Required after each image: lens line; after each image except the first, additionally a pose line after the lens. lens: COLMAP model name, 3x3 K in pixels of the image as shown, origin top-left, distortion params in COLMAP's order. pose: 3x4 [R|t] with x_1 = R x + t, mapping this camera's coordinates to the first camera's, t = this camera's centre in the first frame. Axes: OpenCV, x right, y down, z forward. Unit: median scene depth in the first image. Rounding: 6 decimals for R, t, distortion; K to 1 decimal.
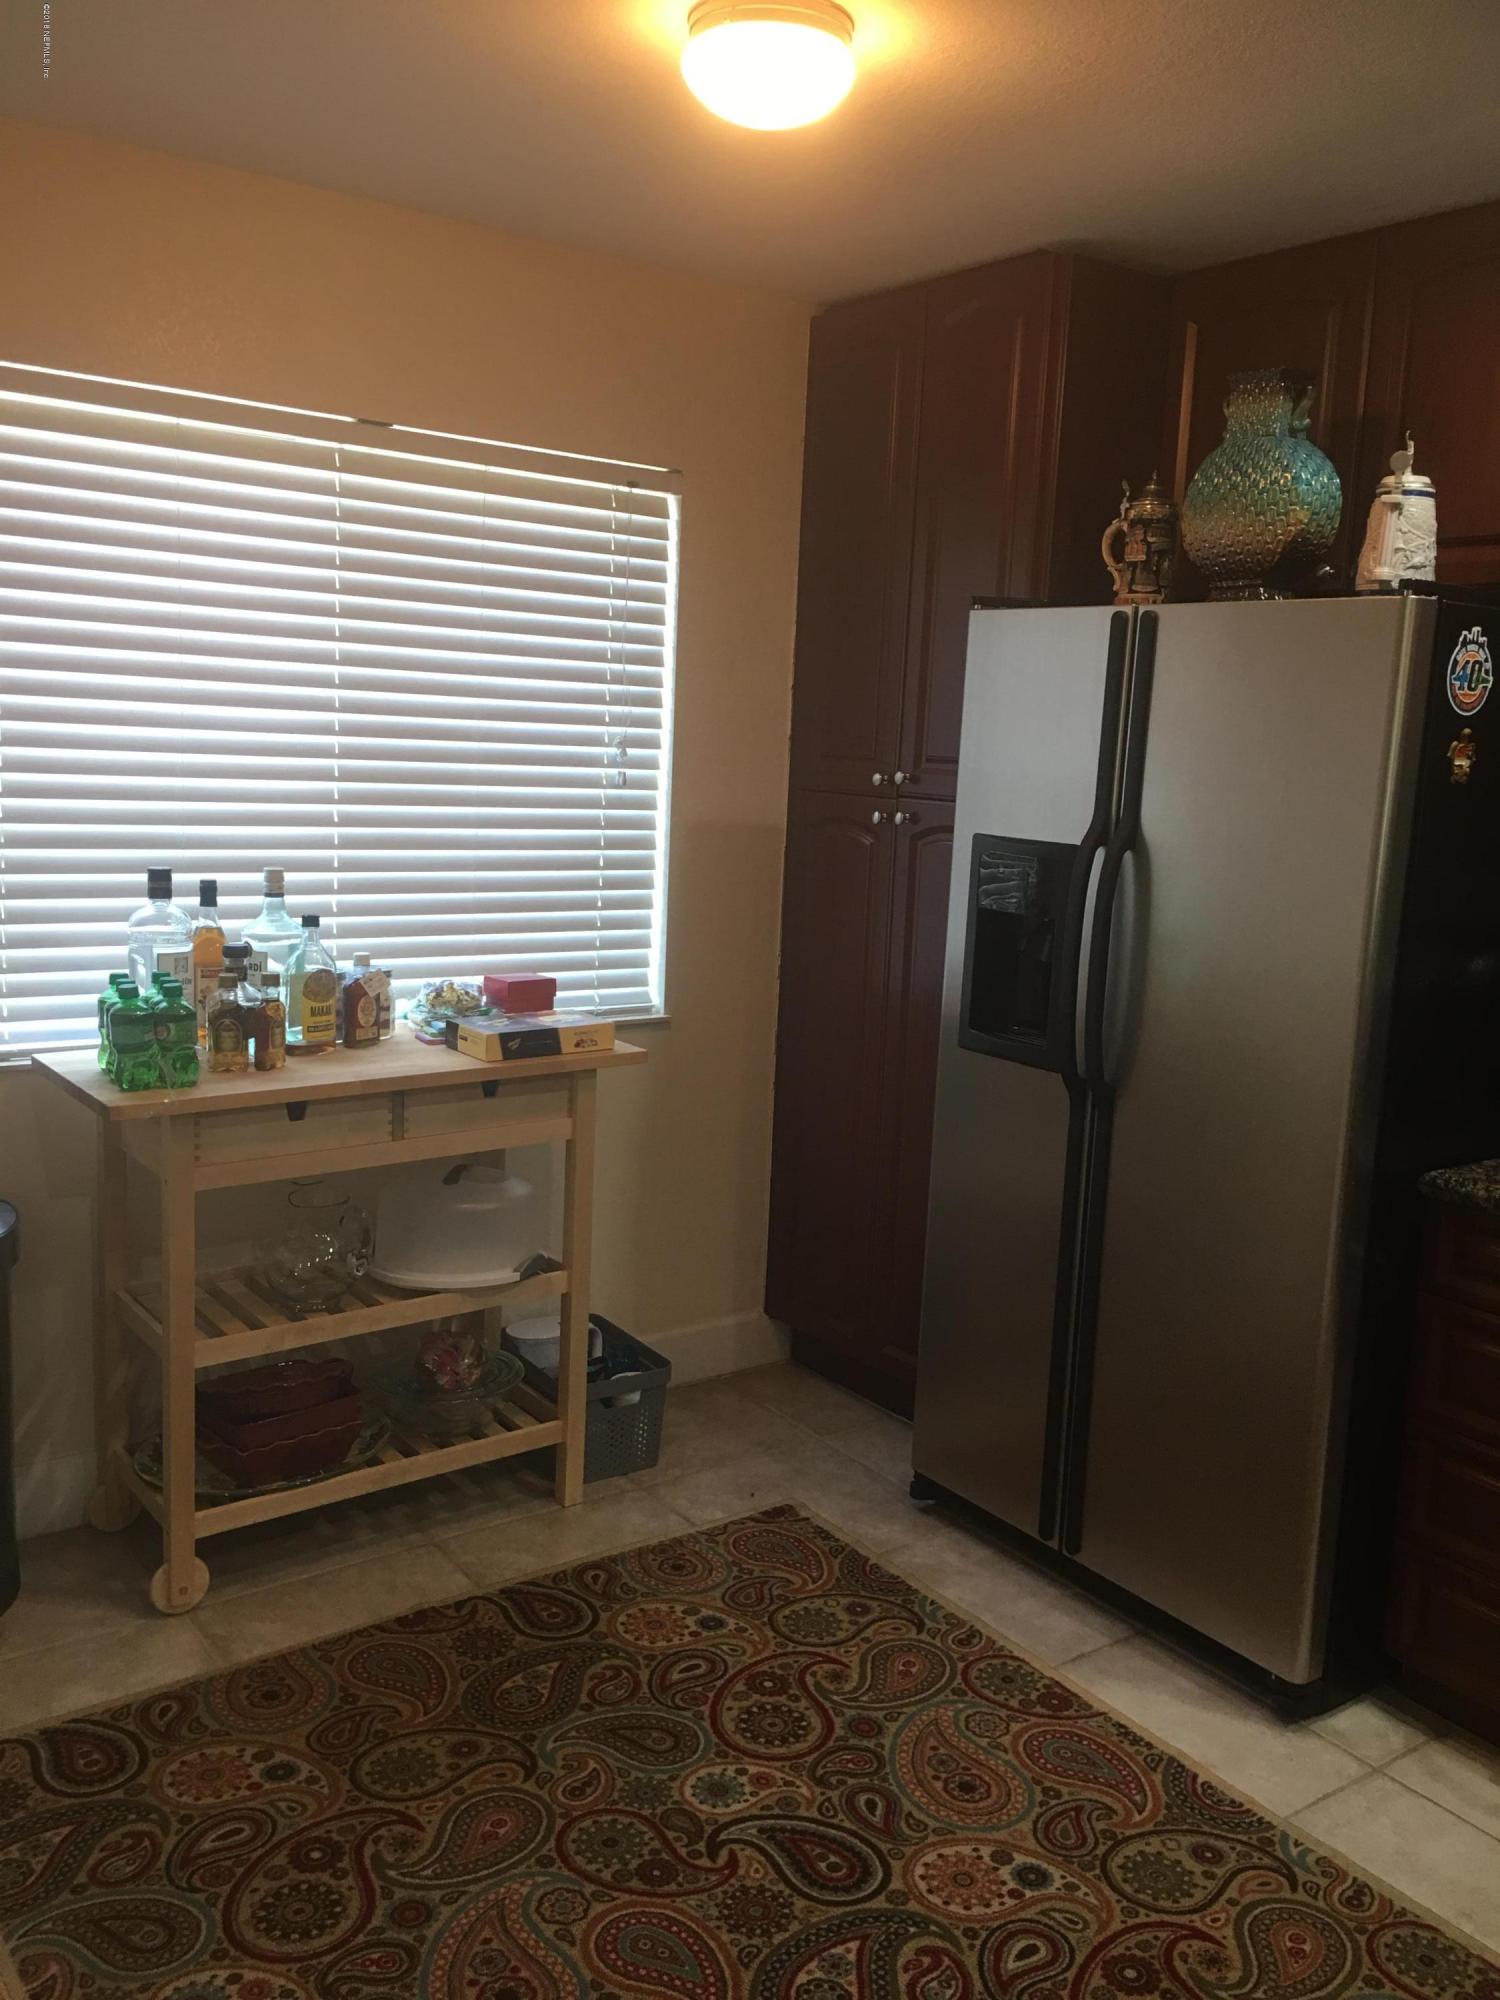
lens RADIAL K [[1707.6, 0, 745.1], [0, 1707.6, 987.2], [0, 0, 1]] dist [0.086396, -0.127133]
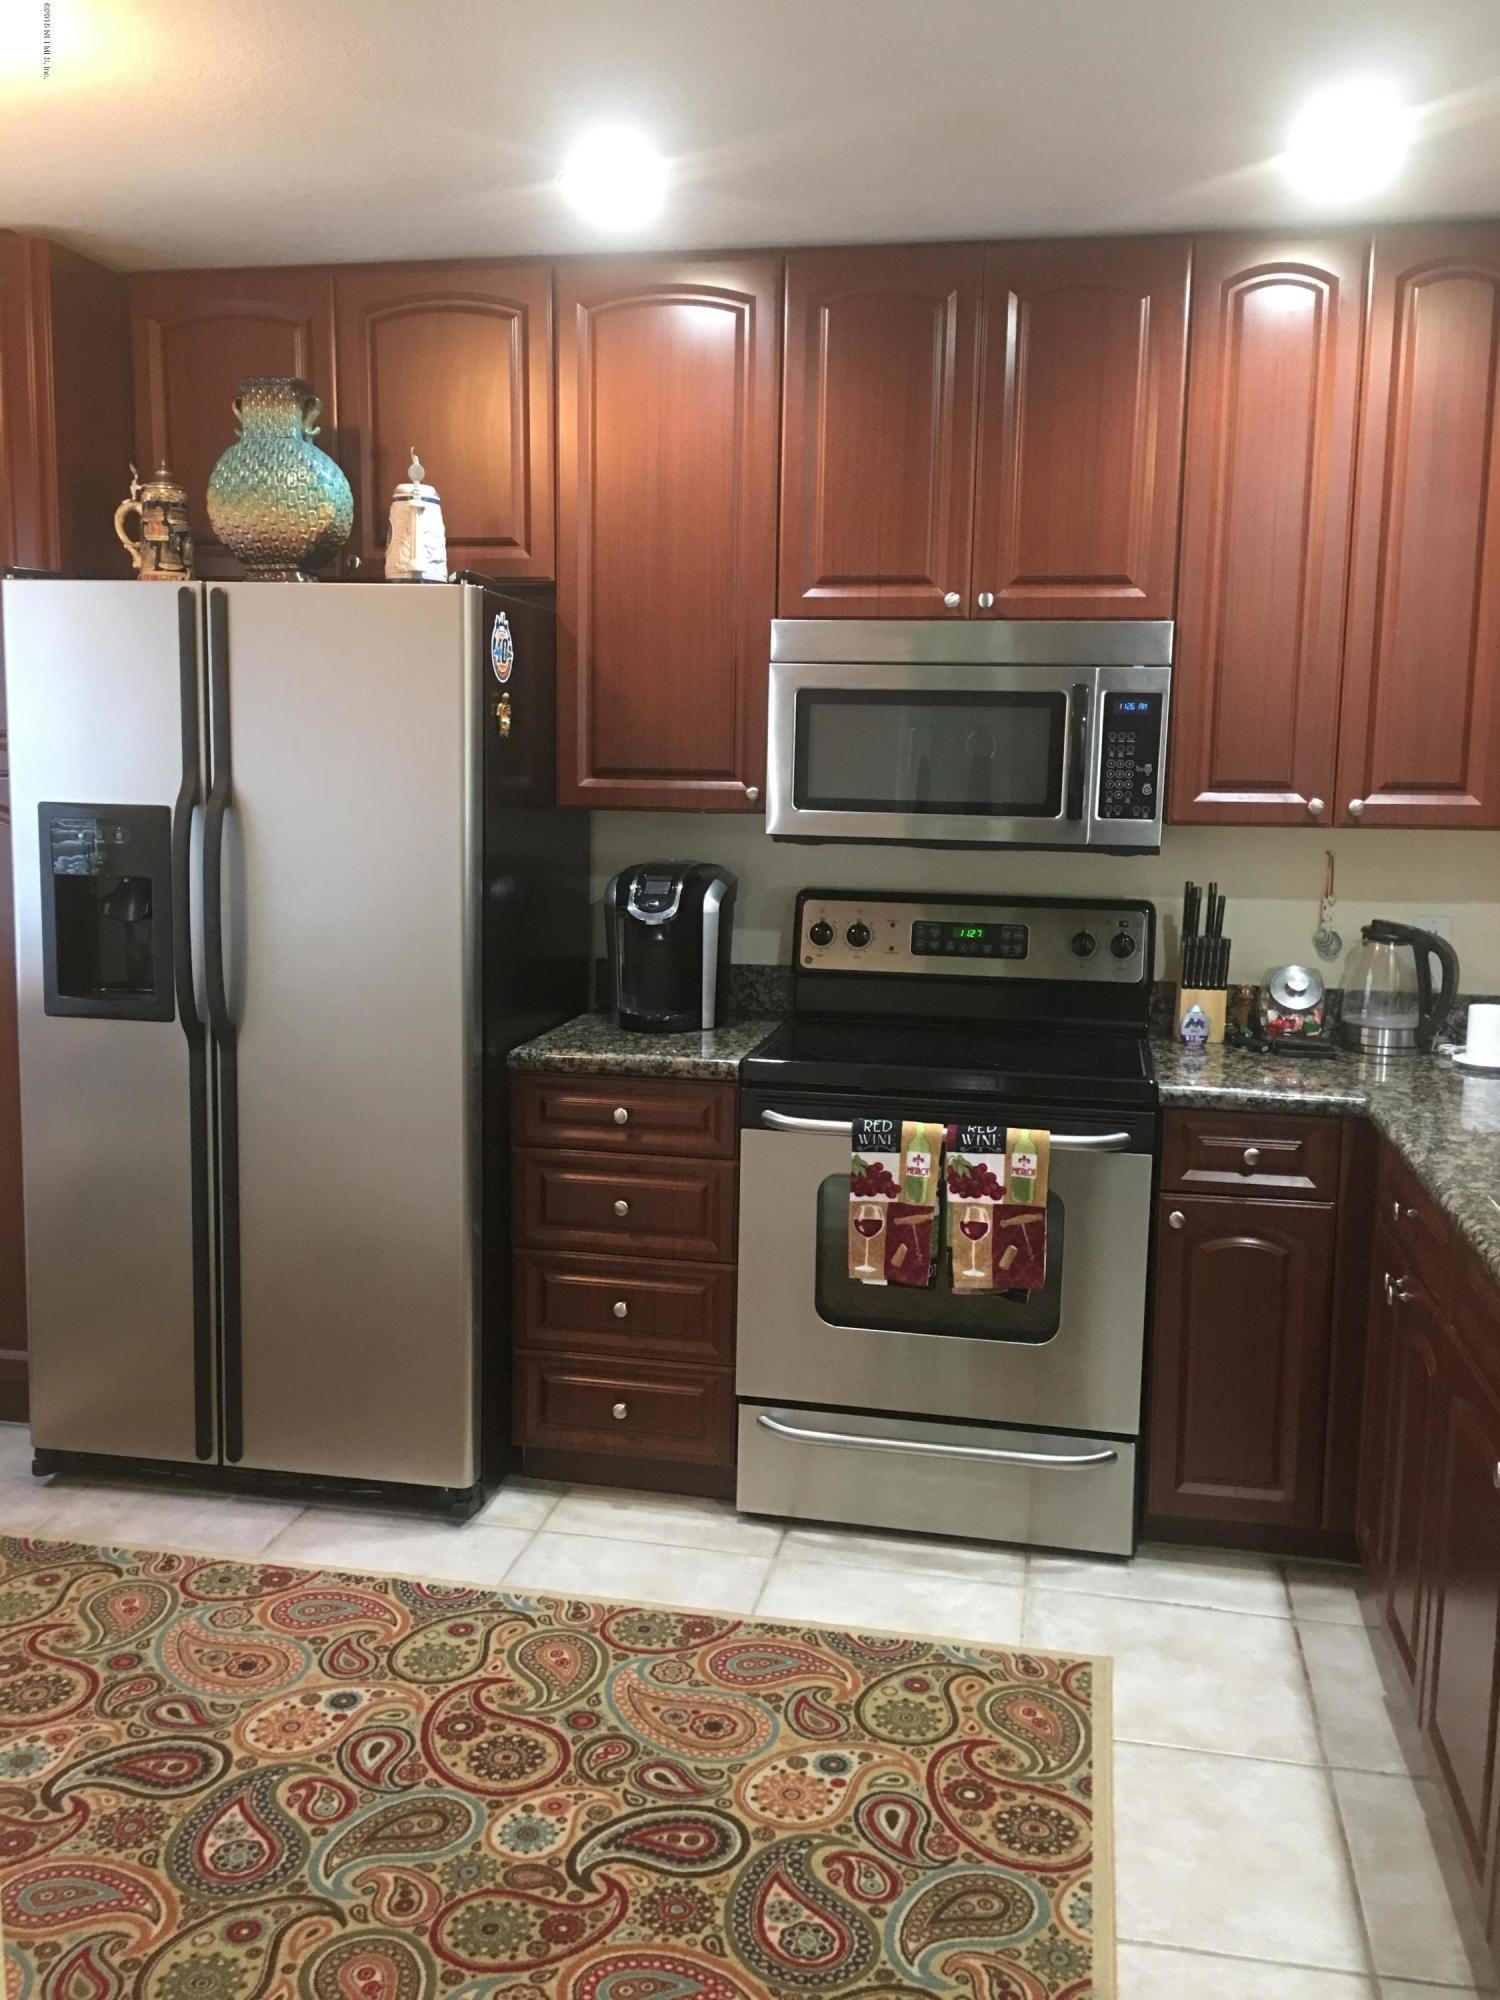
lens RADIAL K [[1707.6, 0, 745.1], [0, 1707.6, 987.2], [0, 0, 1]] dist [0.086396, -0.127133]
pose [[0.735463, -0.119634, 0.666919, -0.316111], [0.118149, 0.991853, 0.047629, 0.024473], [-0.667184, 0.043767, 0.743606, -0.036531]]
